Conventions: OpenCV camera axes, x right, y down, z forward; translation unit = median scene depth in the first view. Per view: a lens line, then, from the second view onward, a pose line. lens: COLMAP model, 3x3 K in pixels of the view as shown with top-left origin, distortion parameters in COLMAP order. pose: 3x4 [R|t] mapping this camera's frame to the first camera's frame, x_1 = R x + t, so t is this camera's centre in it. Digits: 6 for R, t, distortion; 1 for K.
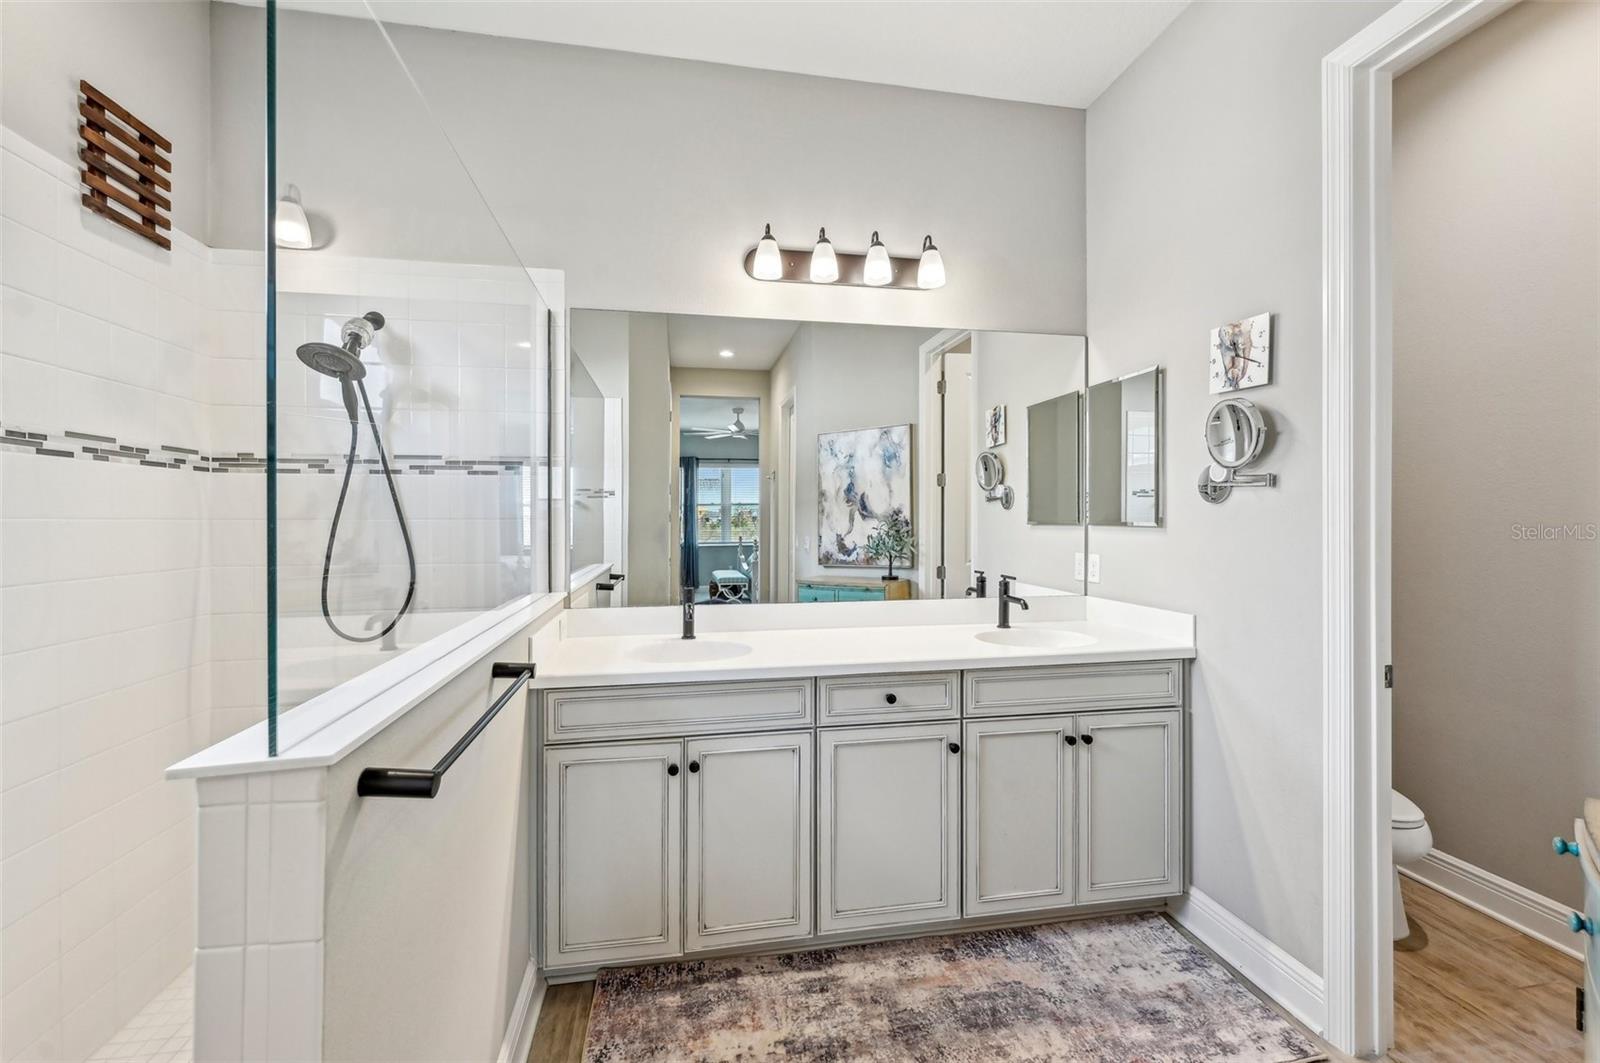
lens RADIAL K [[650.0, 0, 798.9], [0, 650.0, 519.0], [0, 0, 1]] dist [-0.001310, -0.000136]
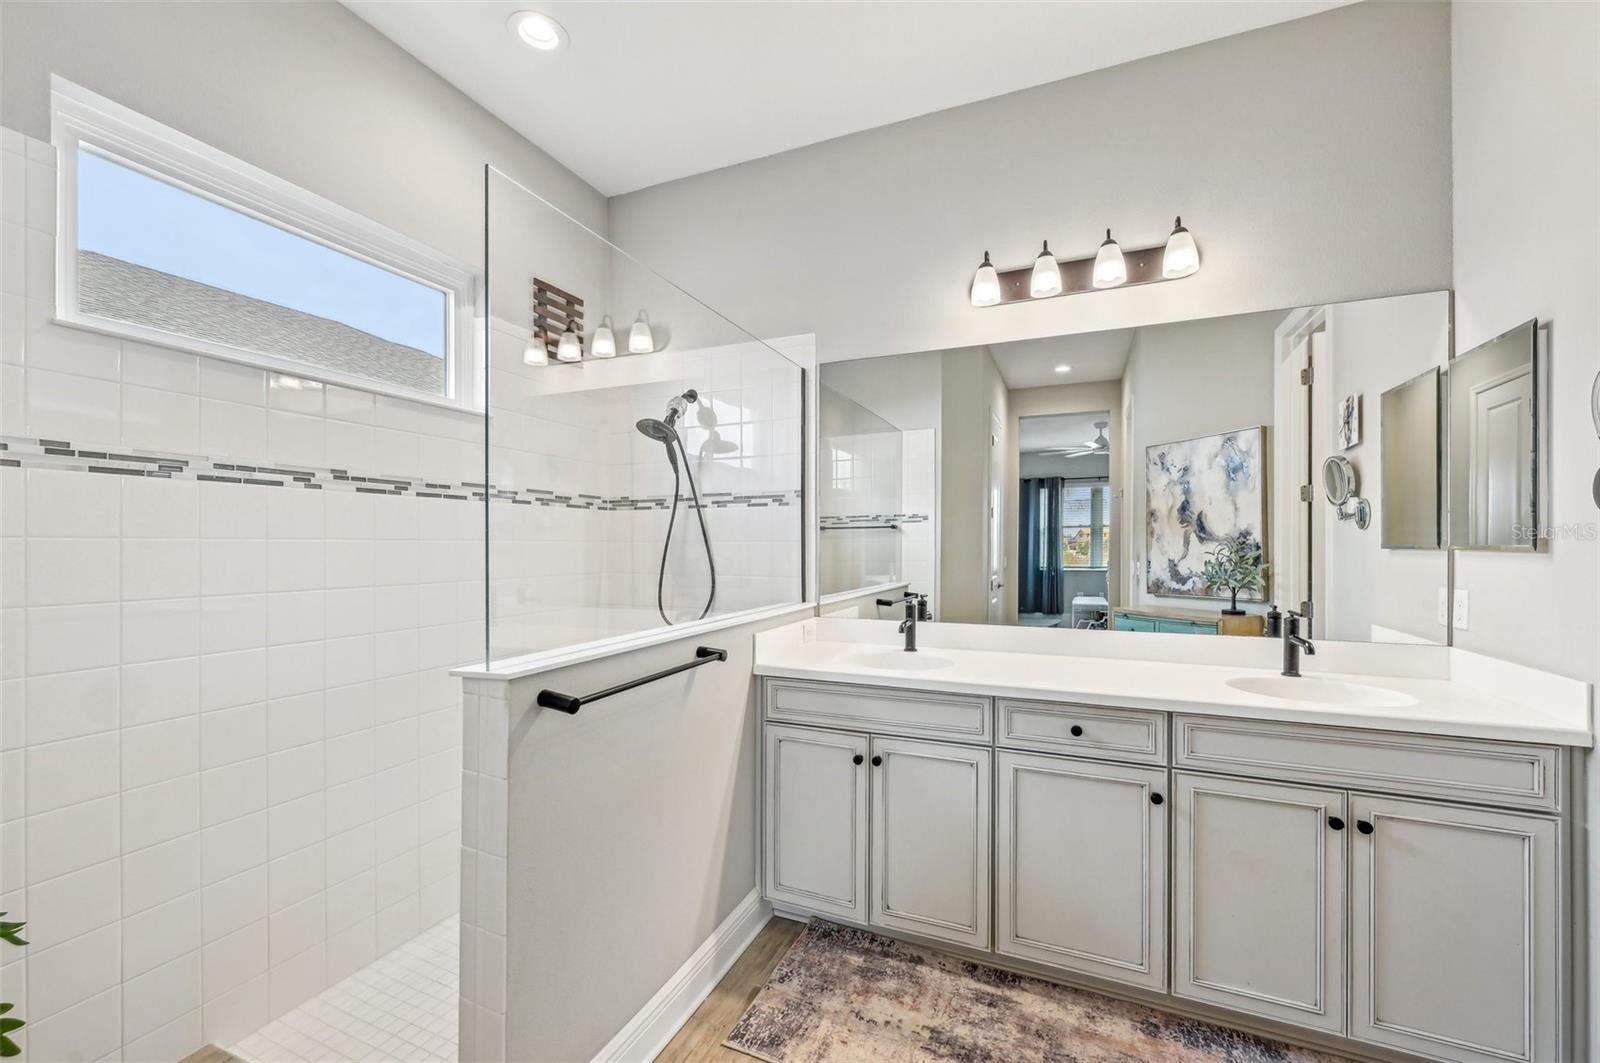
lens RADIAL K [[650.0, 0, 805.6], [0, 650.0, 542.6], [0, 0, 1]] dist [-0.001310, -0.000136]
pose [[0.833231, 0.000205, -0.552926, 0.315309], [-0.000628, 1.000000, -0.000576, 0.003288], [0.552925, 0.000827, 0.833230, -0.005759]]
